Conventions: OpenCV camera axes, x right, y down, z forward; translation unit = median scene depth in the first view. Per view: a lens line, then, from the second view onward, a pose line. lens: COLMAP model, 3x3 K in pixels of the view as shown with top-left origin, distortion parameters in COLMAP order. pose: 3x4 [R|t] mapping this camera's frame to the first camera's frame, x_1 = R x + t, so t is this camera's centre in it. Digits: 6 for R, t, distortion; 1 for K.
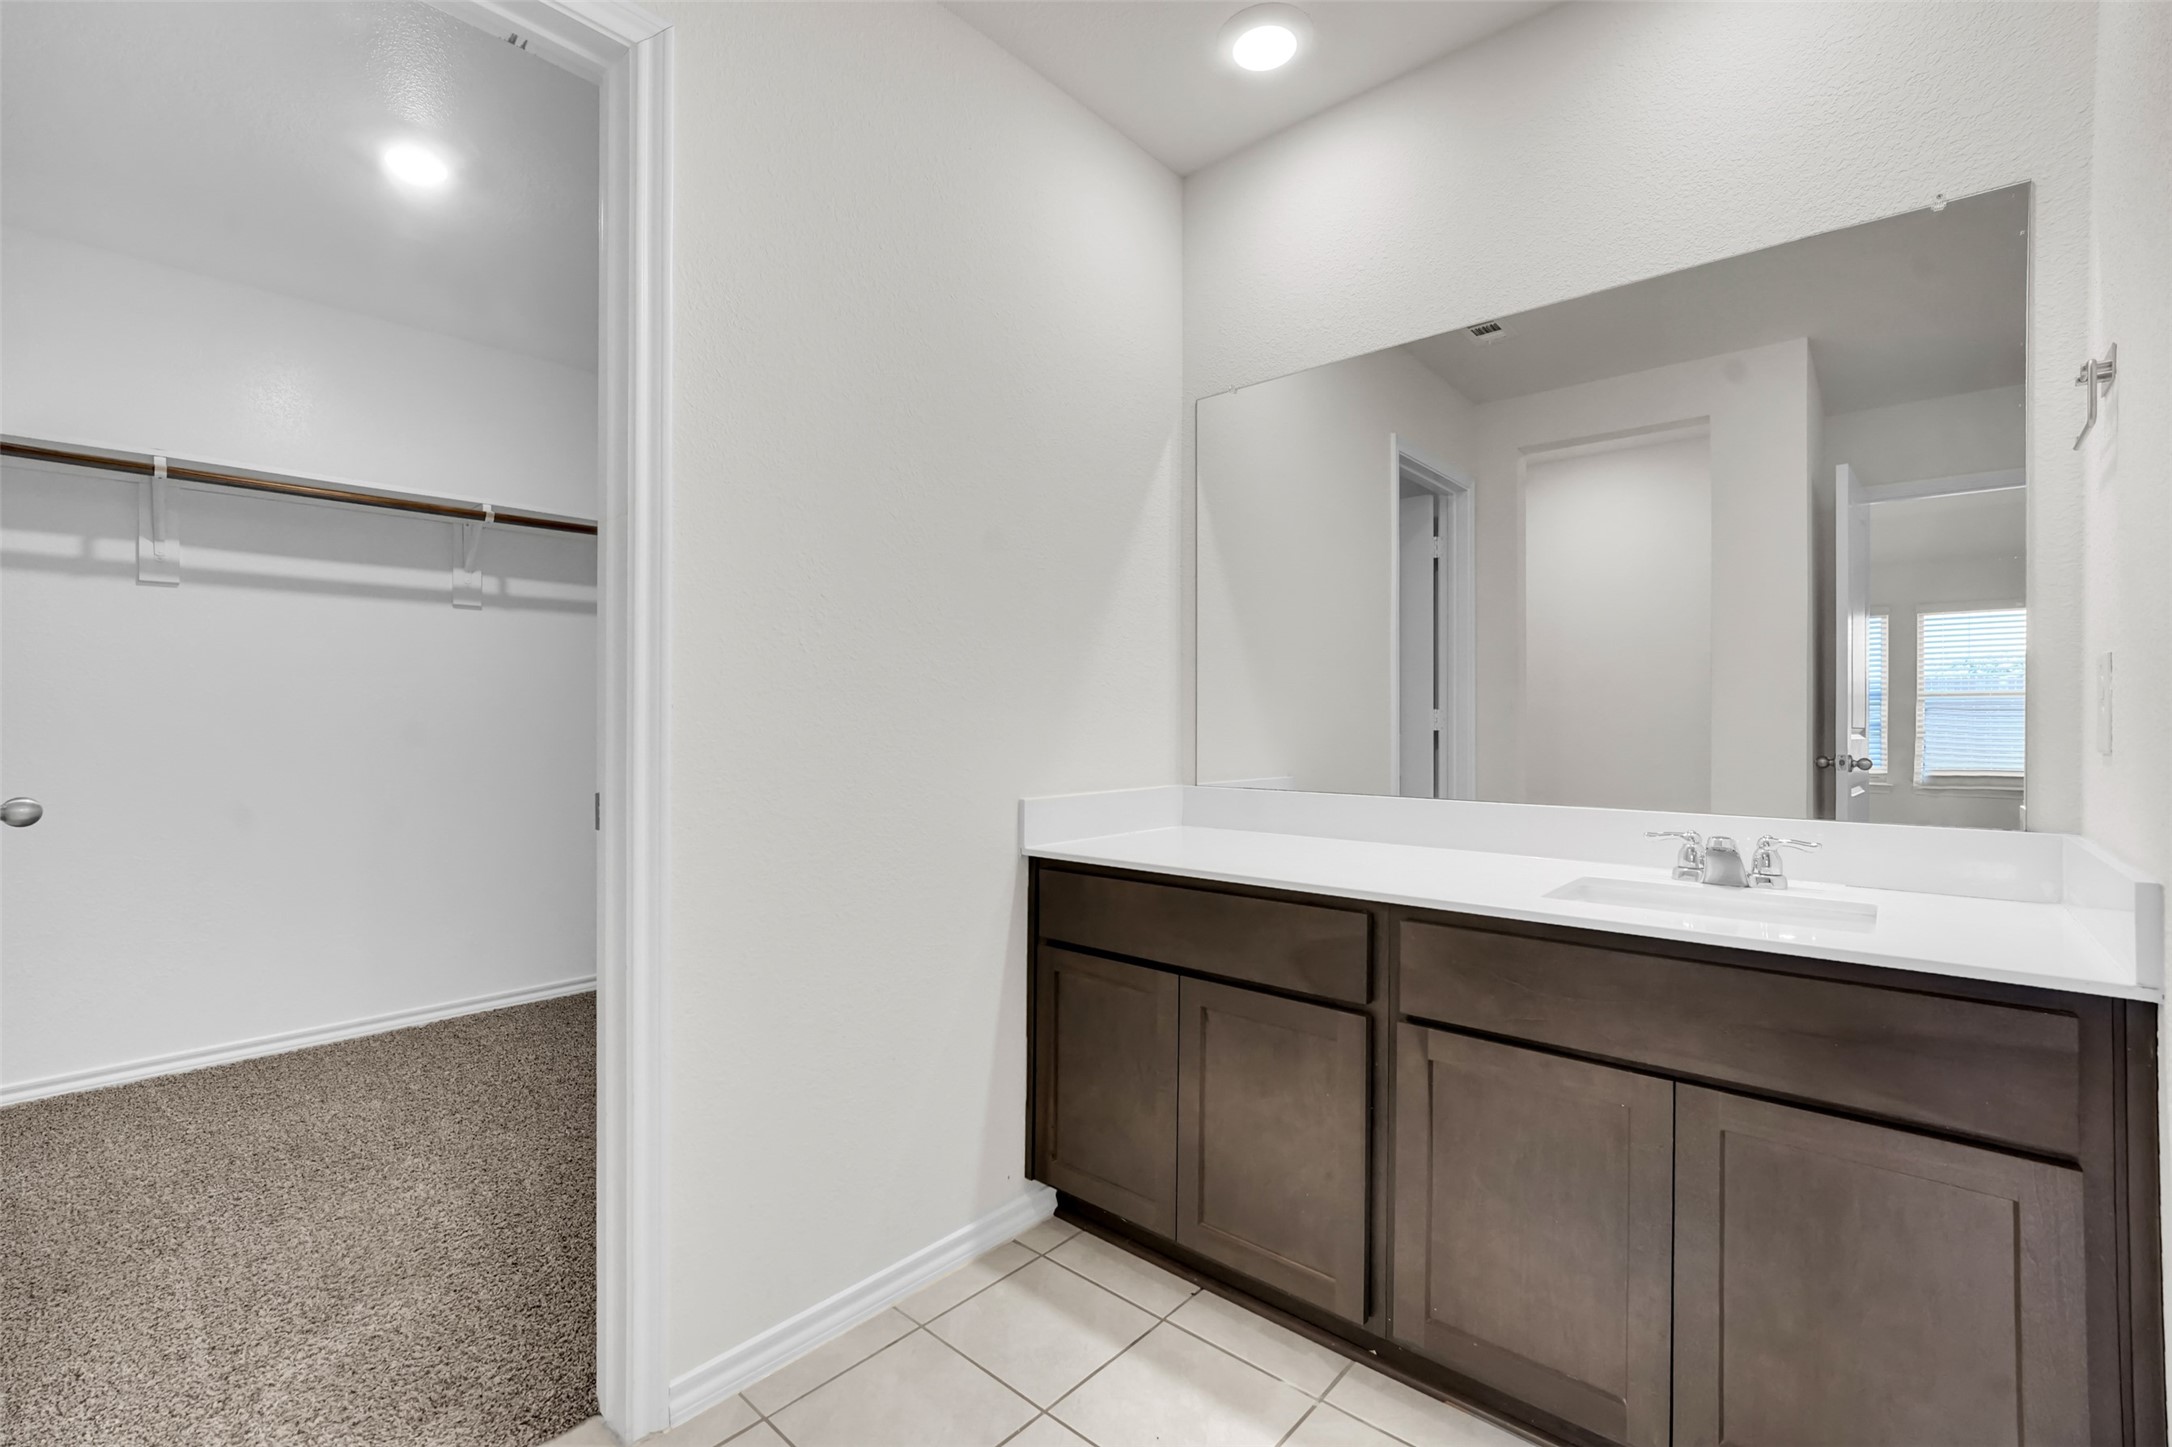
lens RADIAL K [[936.5, 0, 1086.0], [0, 936.5, 723.5], [0, 0, 1]] dist [-0.002215, 0.000047]
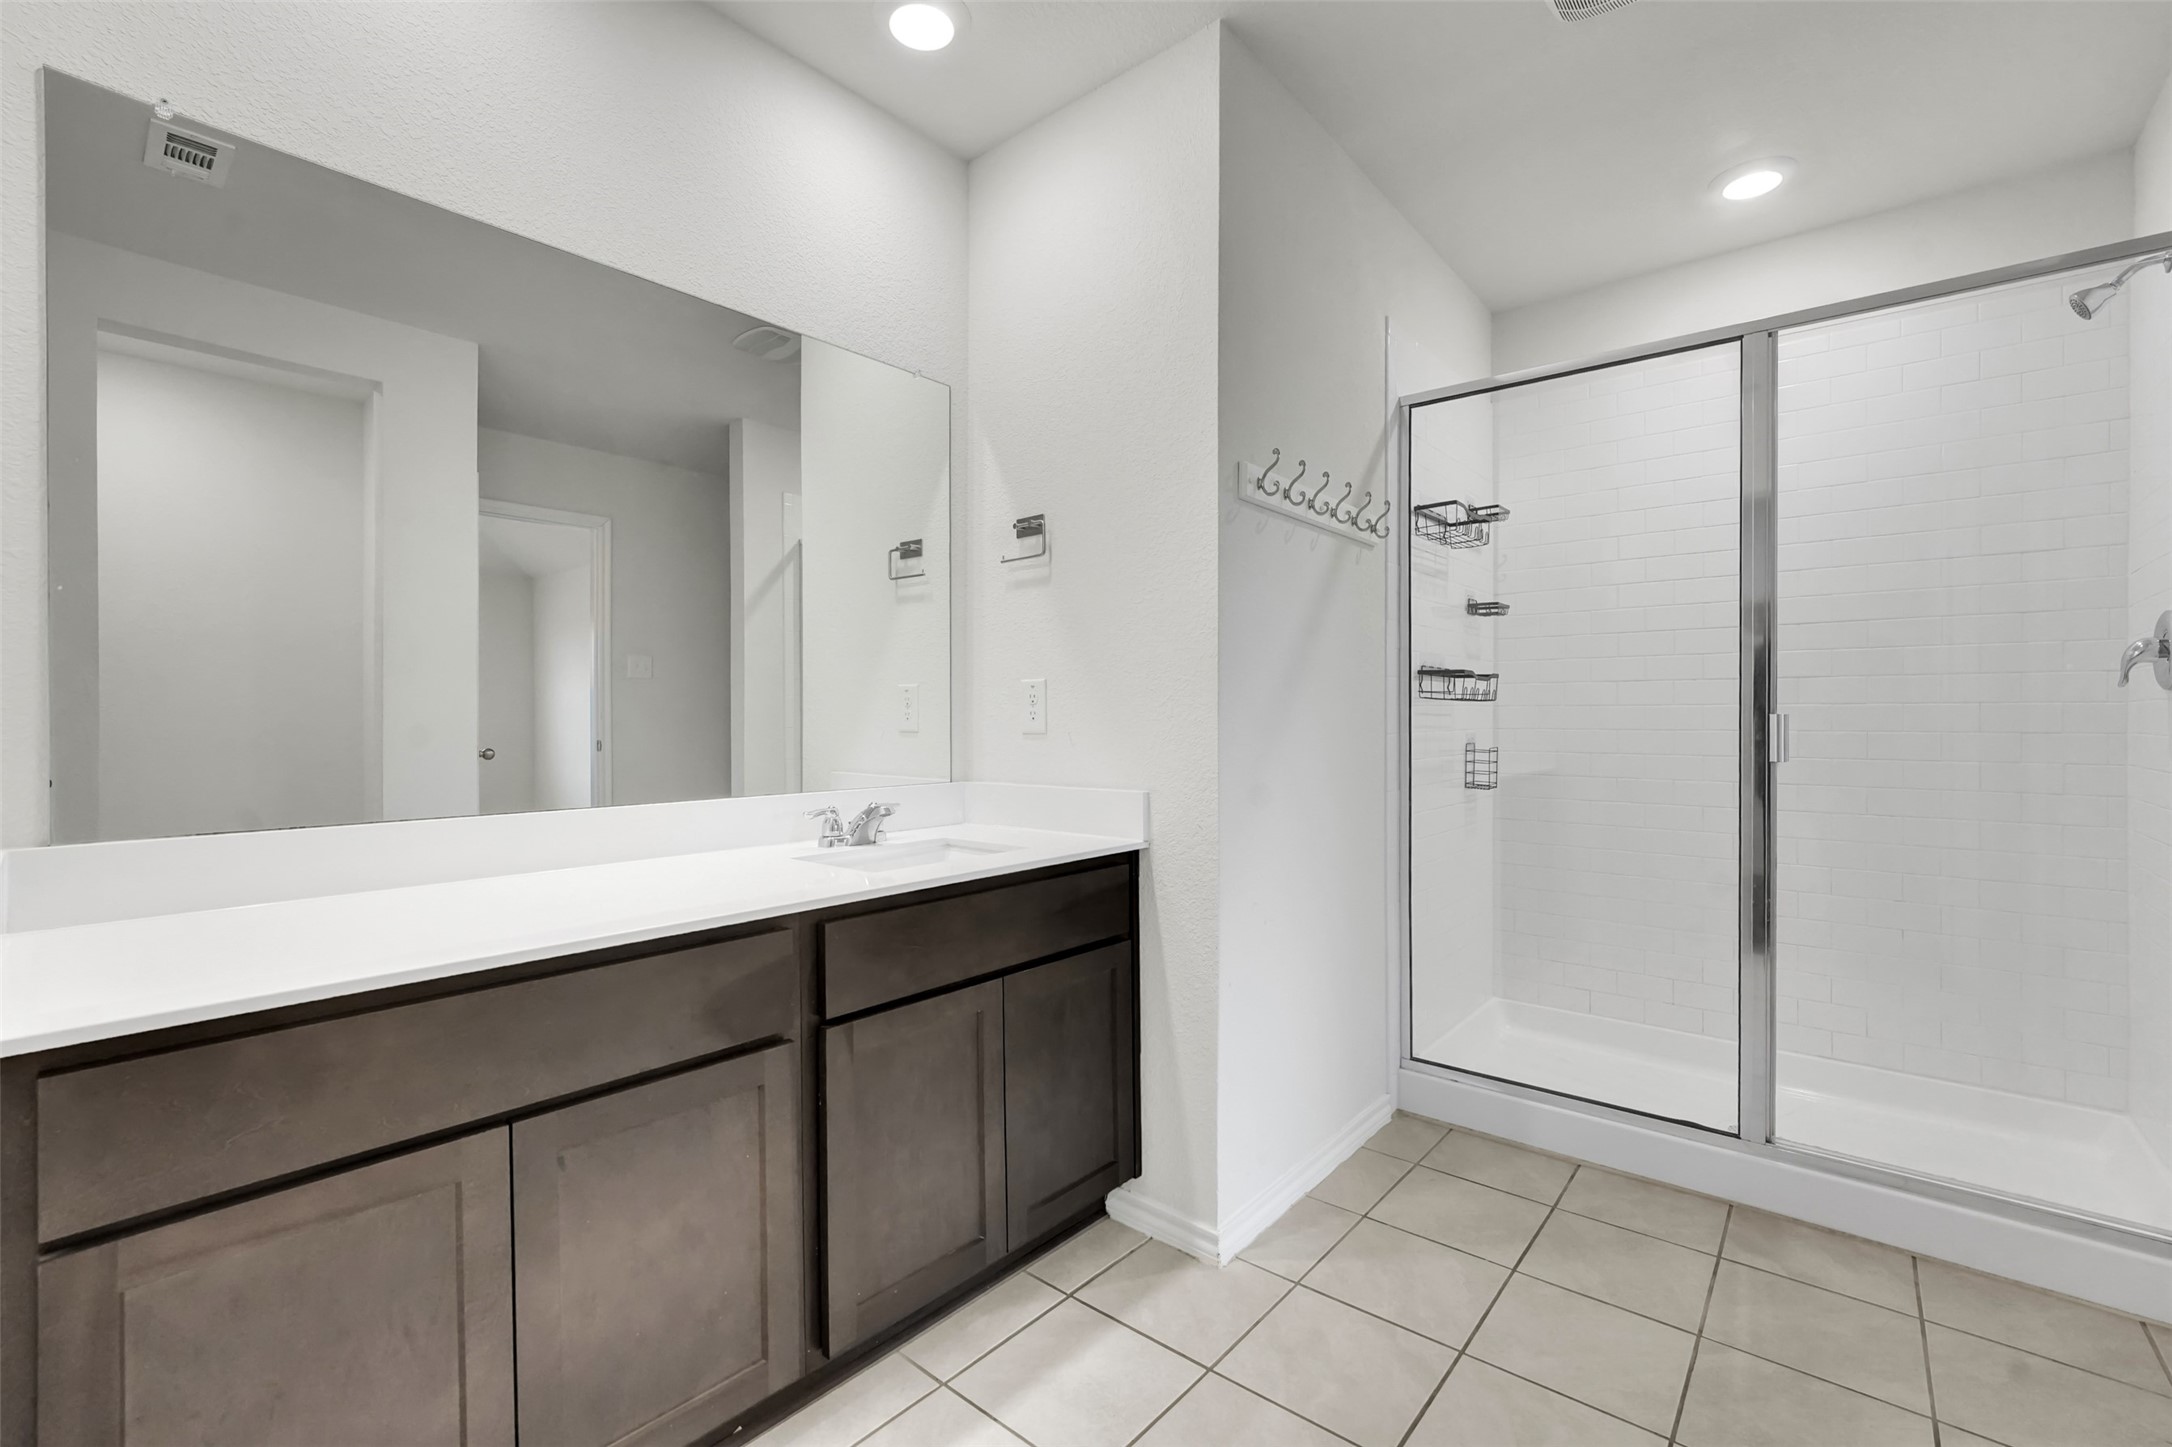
lens RADIAL K [[936.5, 0, 1086.0], [0, 936.5, 723.5], [0, 0, 1]] dist [-0.002215, 0.000047]
pose [[-0.015621, -0.008430, 0.999842, -0.217912], [0.000666, 0.999964, 0.008442, -0.000942], [-0.999878, 0.000798, -0.015615, 0.259648]]
